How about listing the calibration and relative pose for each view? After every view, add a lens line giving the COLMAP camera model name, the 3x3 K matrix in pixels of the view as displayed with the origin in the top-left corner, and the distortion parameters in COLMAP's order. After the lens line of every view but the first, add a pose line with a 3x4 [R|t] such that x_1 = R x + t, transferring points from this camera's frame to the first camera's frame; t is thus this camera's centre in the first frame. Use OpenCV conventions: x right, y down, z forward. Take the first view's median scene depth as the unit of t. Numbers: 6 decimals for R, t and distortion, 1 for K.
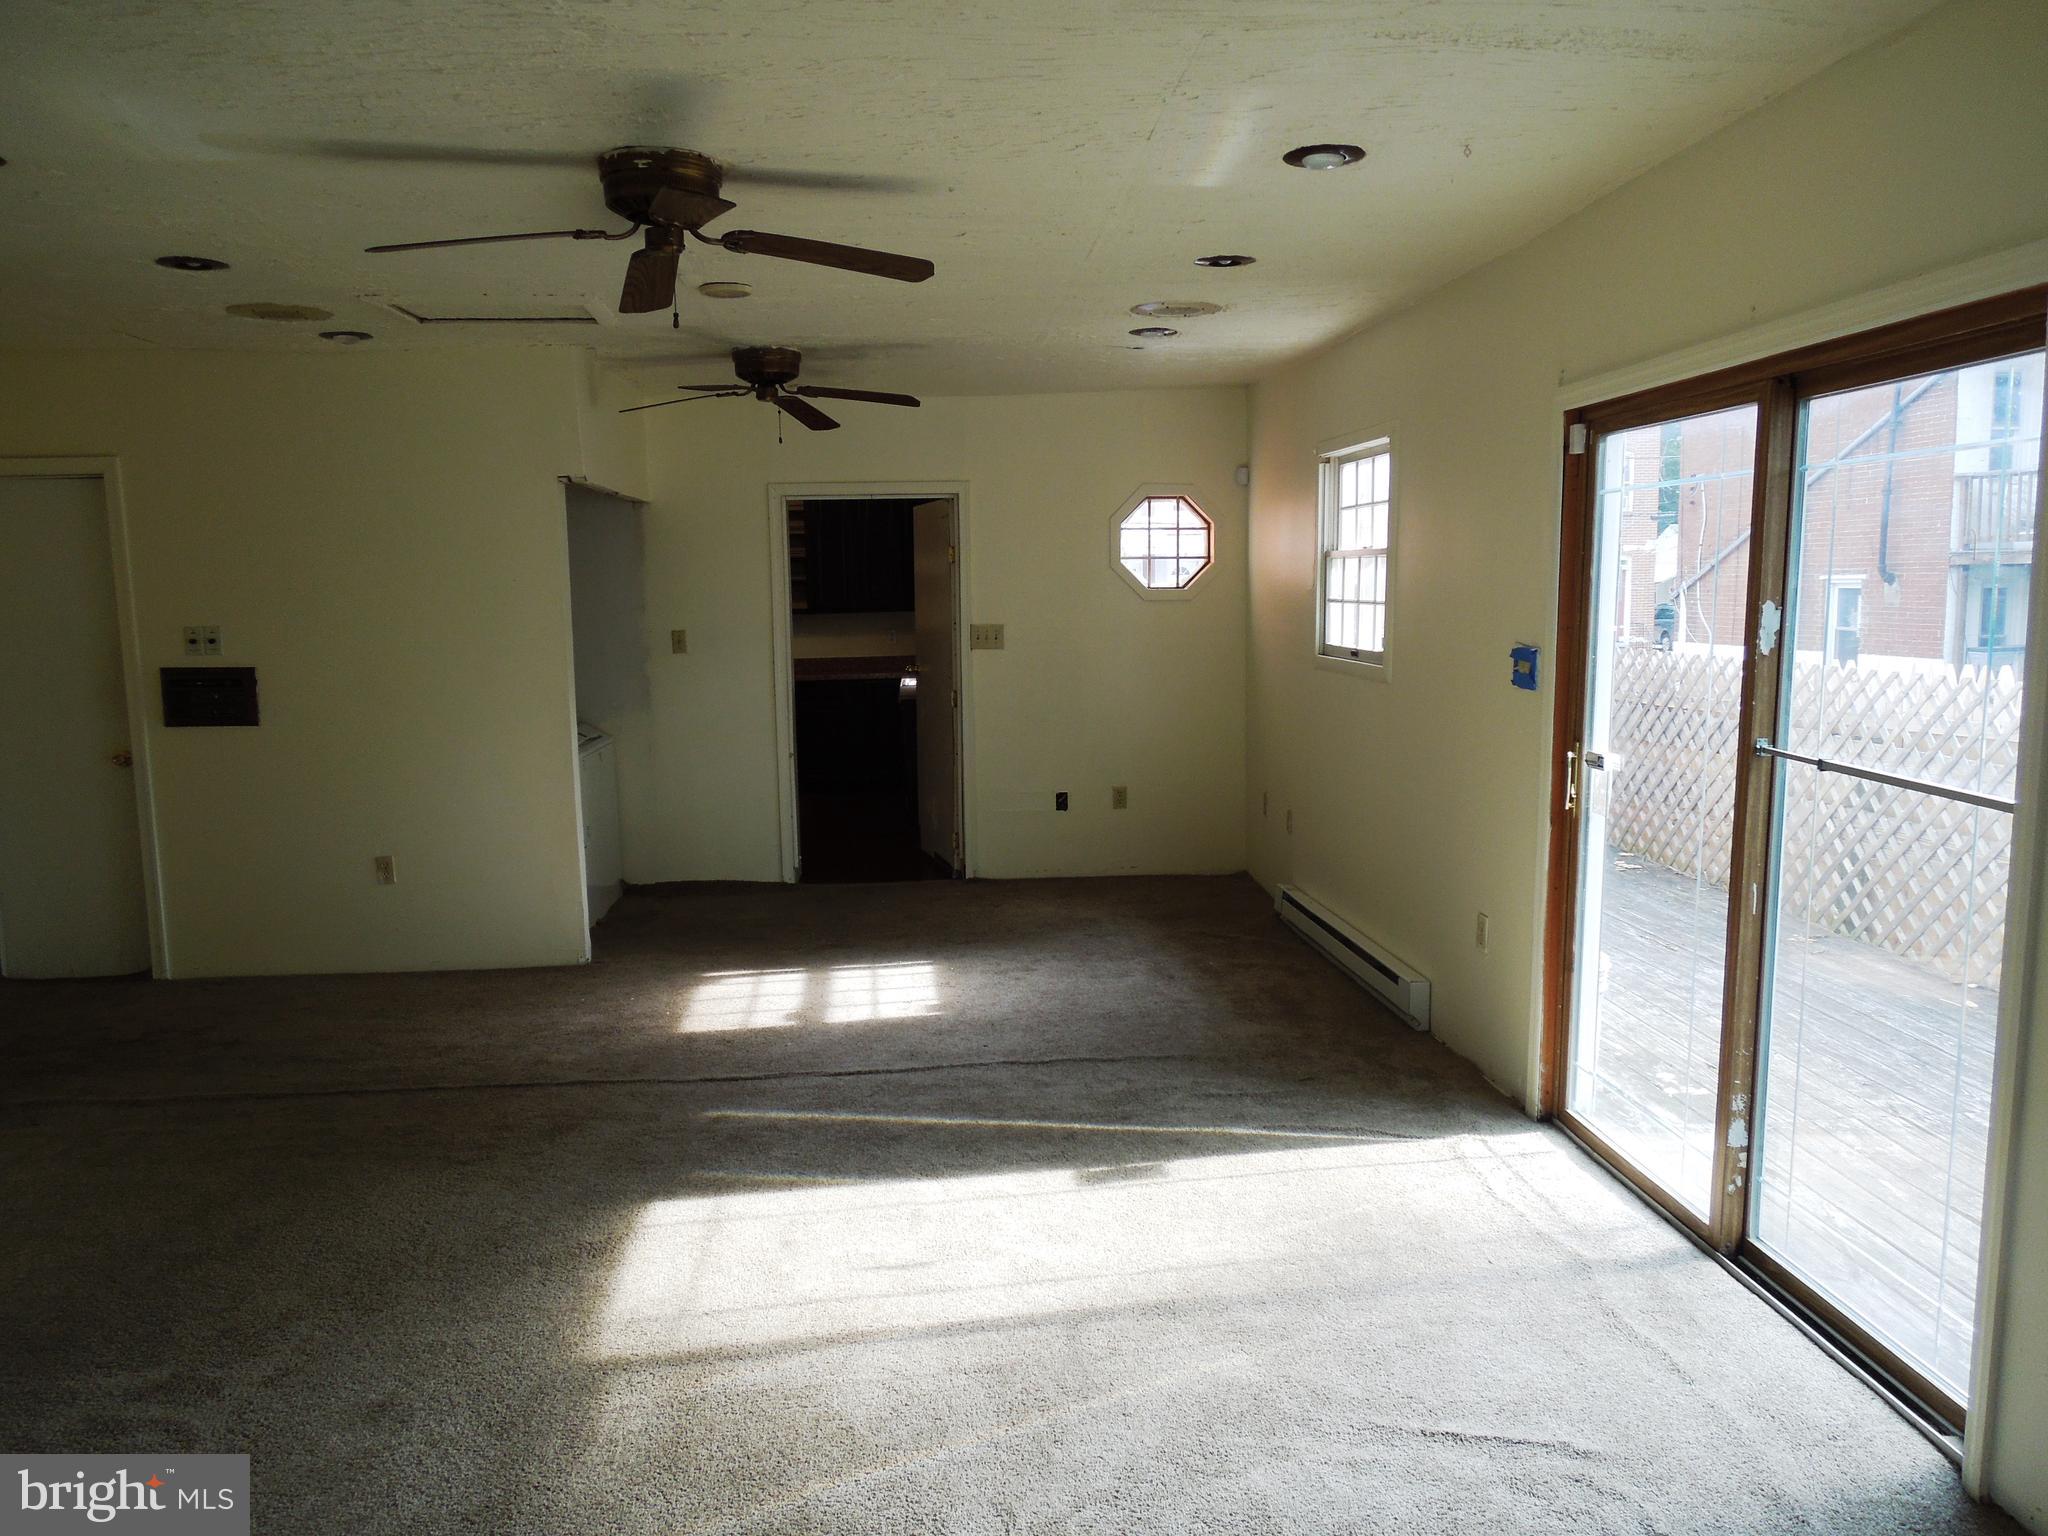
lens RADIAL K [[1557.5, 0, 1029.6], [0, 1557.5, 761.9], [0, 0, 1]] dist [-0.003425, 0.006721]
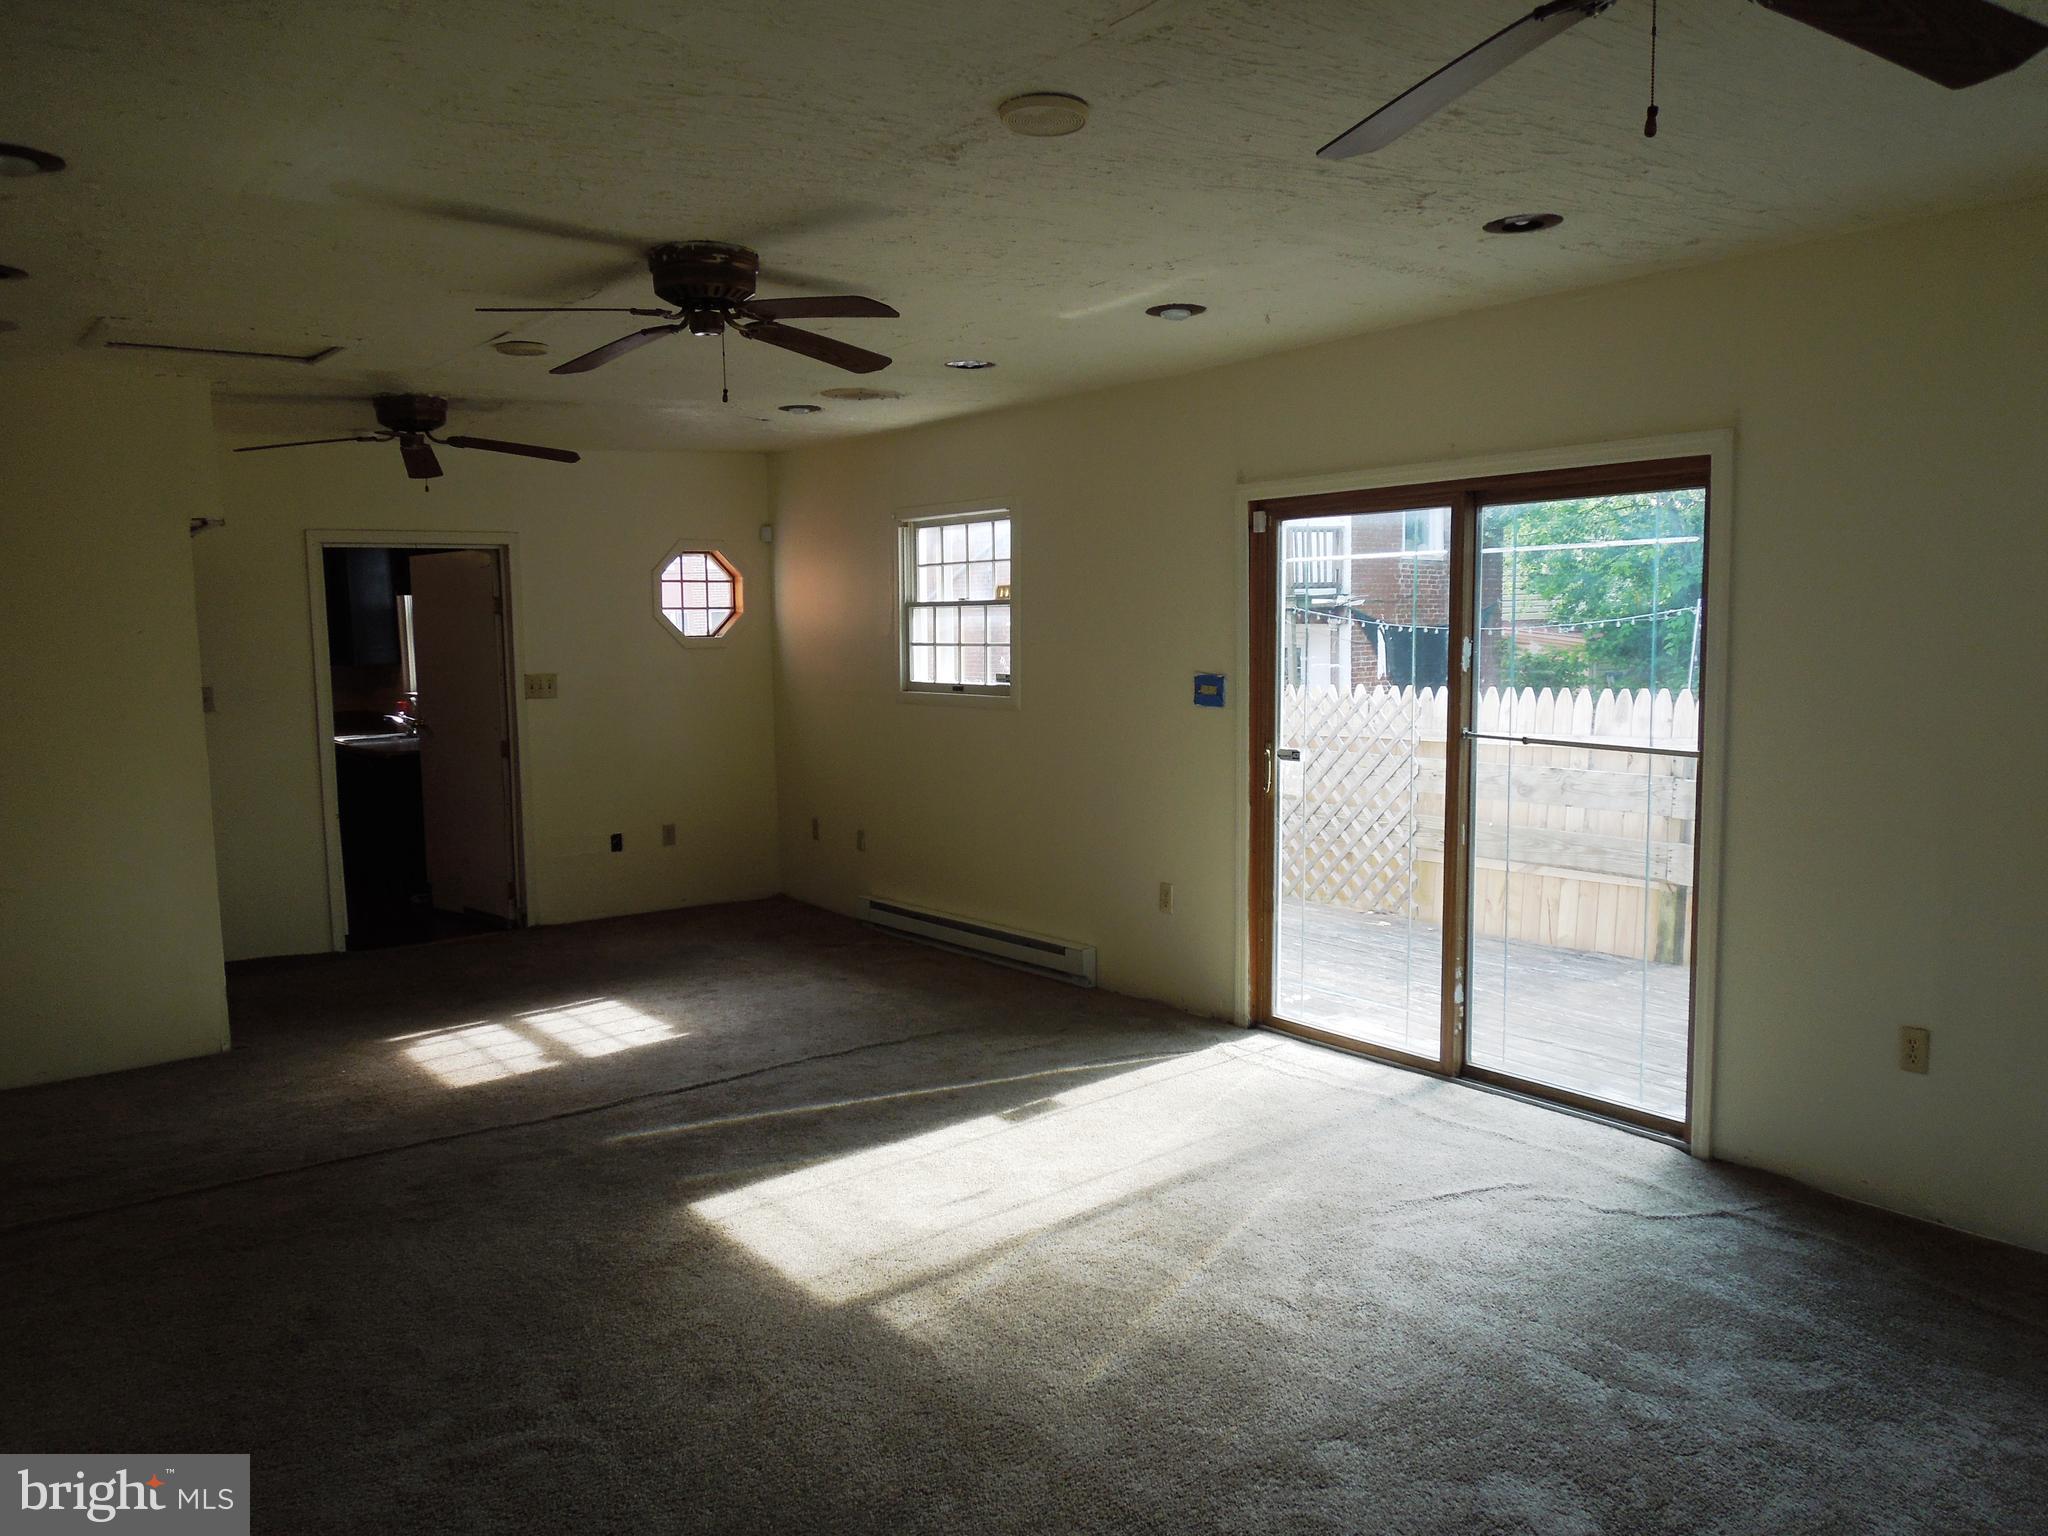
lens RADIAL K [[1557.5, 0, 1029.6], [0, 1557.5, 761.9], [0, 0, 1]] dist [-0.003425, 0.006721]
pose [[0.848579, -0.052045, 0.526502, -0.470979], [0.068632, 0.997570, -0.012007, 0.005139], [-0.524598, 0.046324, 0.850089, -0.042582]]
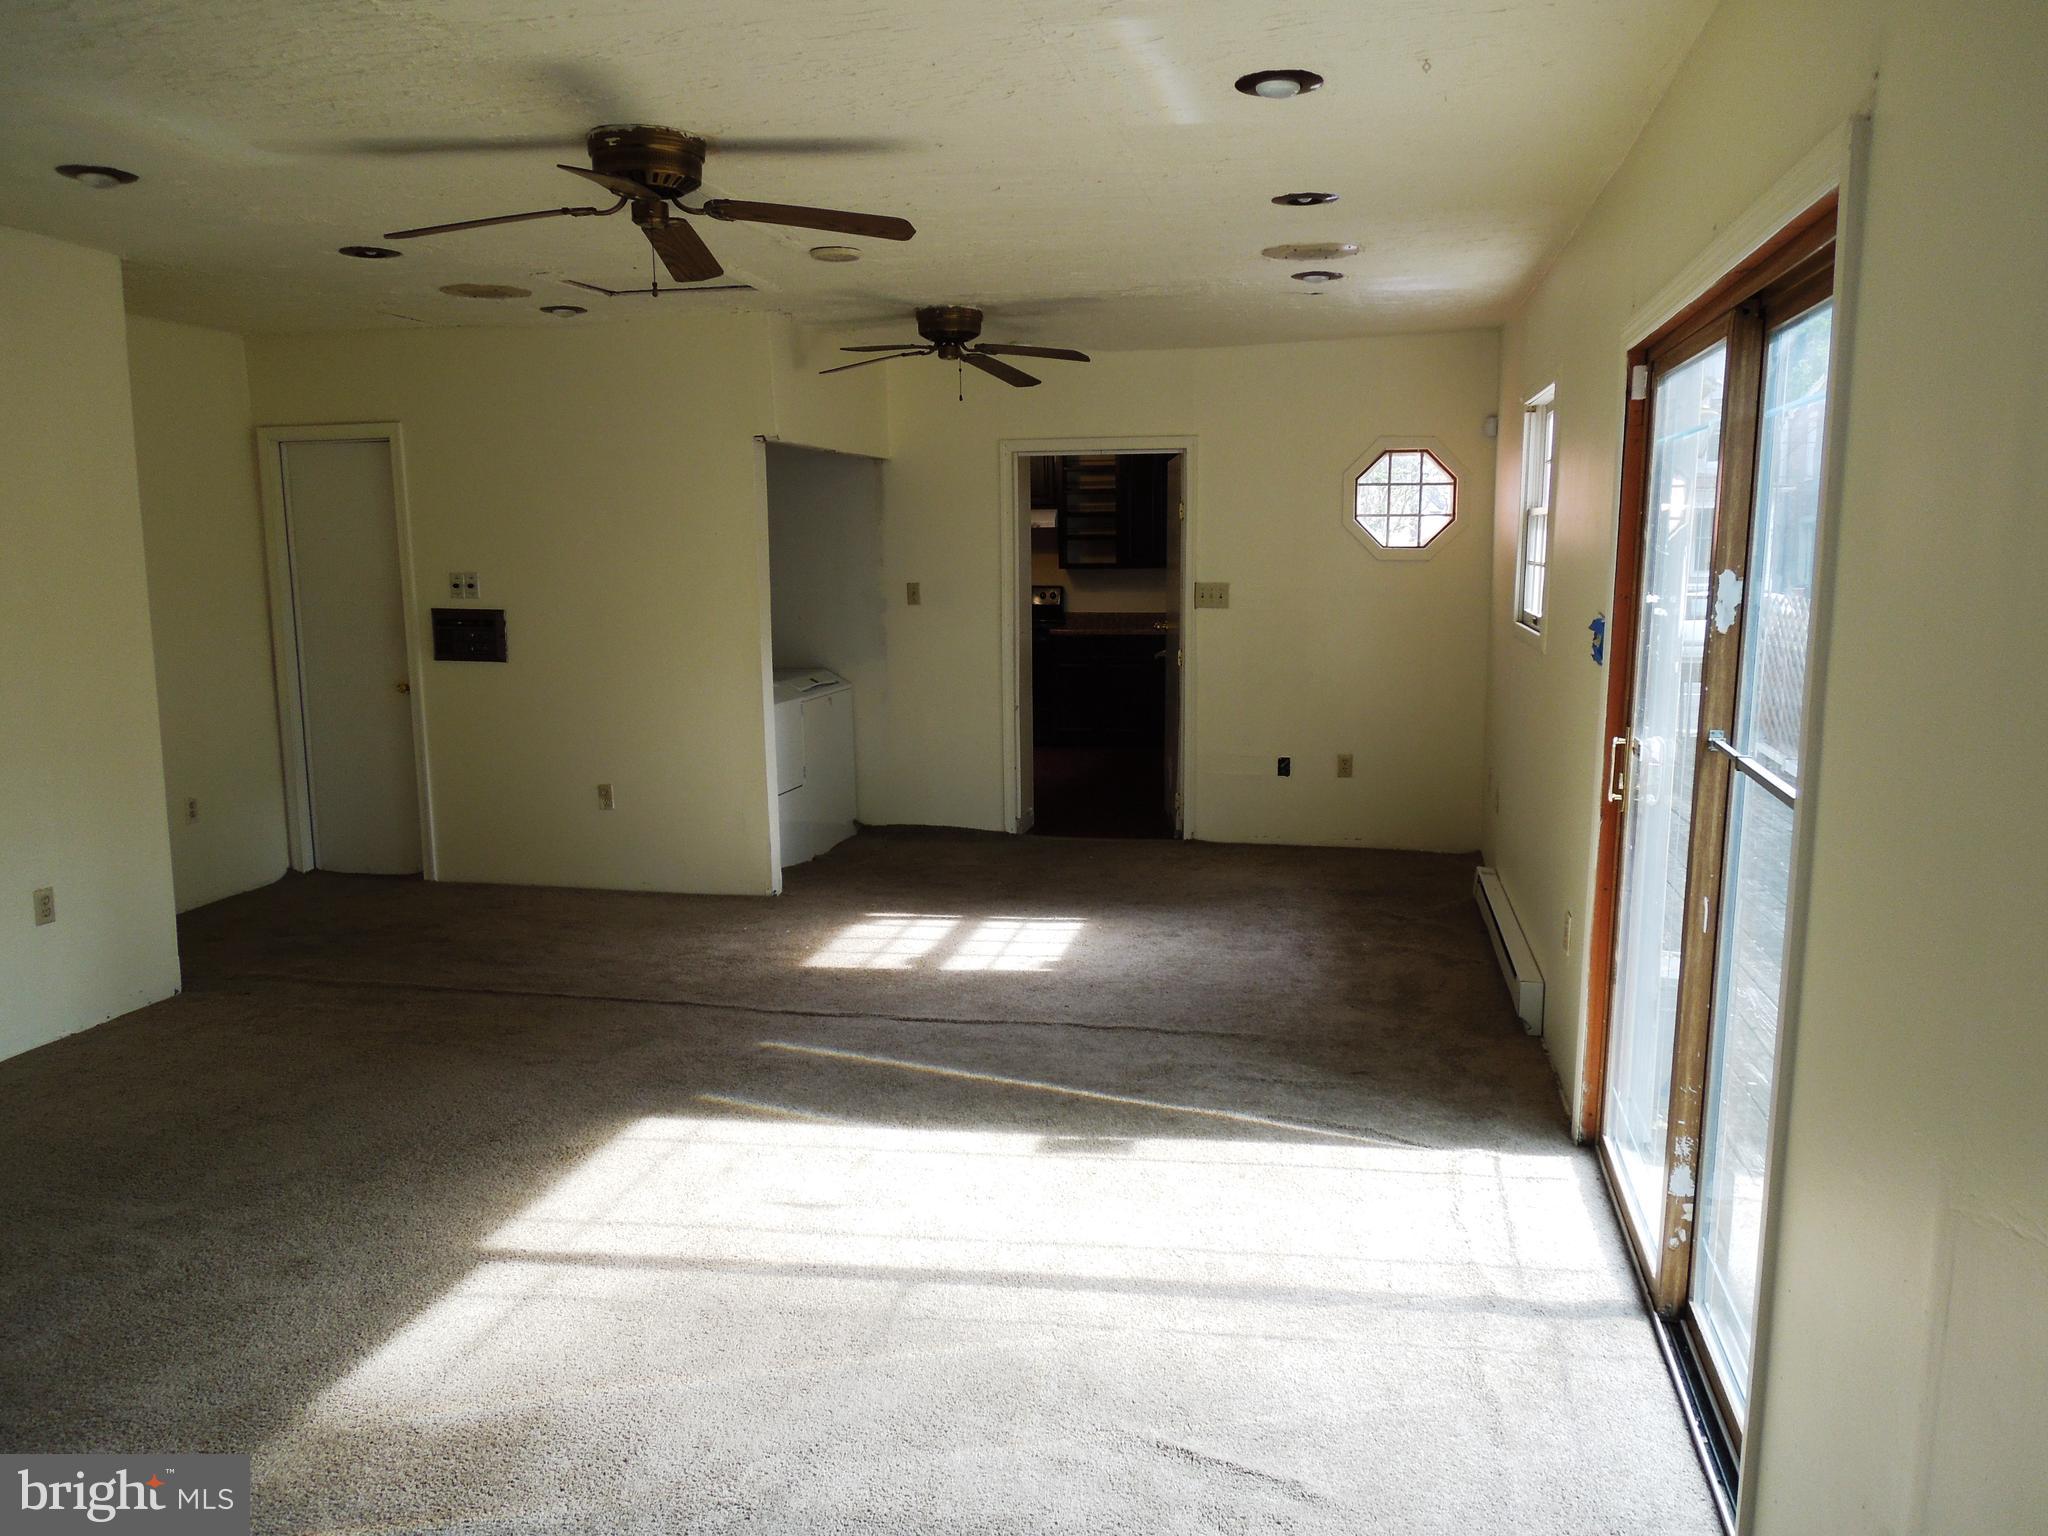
lens RADIAL K [[1561.2, 0, 1030.1], [0, 1561.2, 752.3], [0, 0, 1]] dist [-0.002775, 0.005151]
pose [[0.955853, 0.048259, -0.289854, 0.245805], [-0.041684, 0.998715, 0.028819, -0.008125], [0.290873, -0.015465, 0.956637, 0.042167]]
